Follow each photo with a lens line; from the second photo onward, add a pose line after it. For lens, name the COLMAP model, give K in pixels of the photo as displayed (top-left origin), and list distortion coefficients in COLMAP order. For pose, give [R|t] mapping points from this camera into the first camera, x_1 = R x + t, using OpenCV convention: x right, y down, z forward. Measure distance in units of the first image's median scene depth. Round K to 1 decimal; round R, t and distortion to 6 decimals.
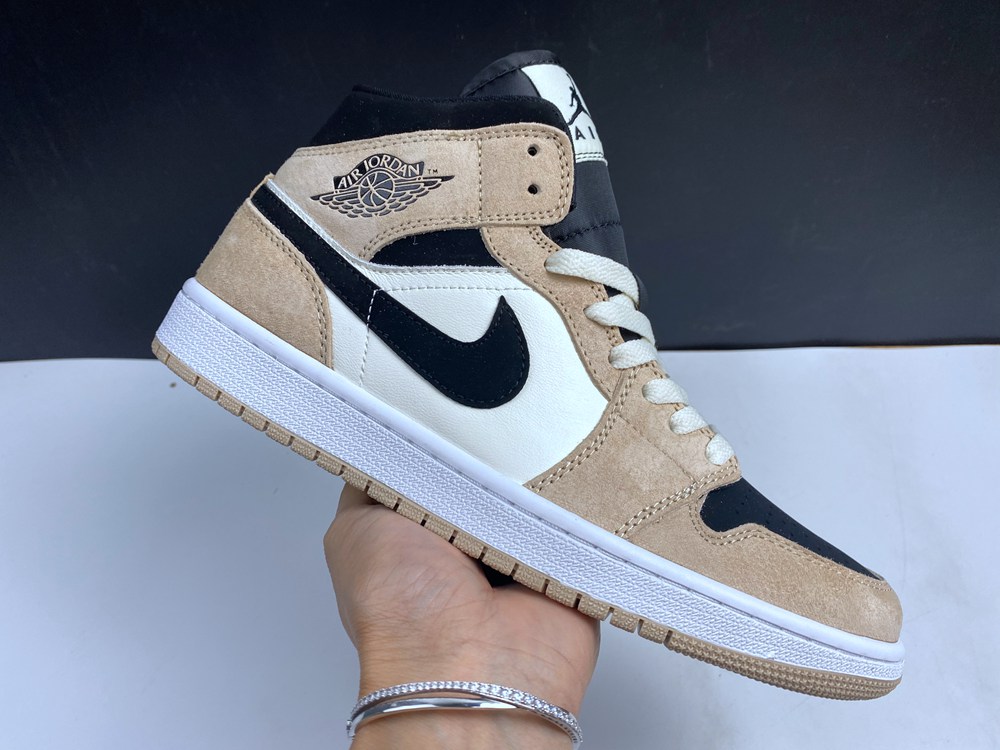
lens RADIAL K [[756.2, 0, 500.0], [0, 756.2, 375.0], [0, 0, 1]] dist [0.001314, -0.000308]
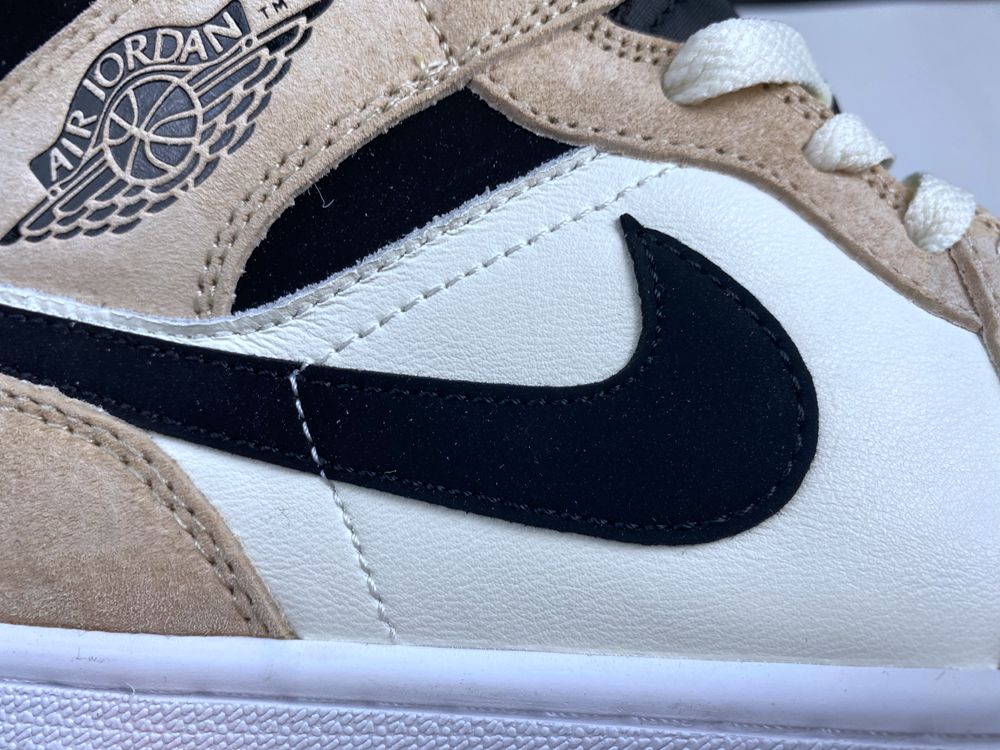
lens RADIAL K [[859.0, 0, 499.8], [0, 859.0, 359.4], [0, 0, 1]] dist [-0.063658, 0.010287]
pose [[0.860653, -0.484309, 0.157228, -0.140137], [0.485404, 0.873630, 0.033977, -0.085174], [-0.153815, 0.047077, 0.986978, 0.595912]]
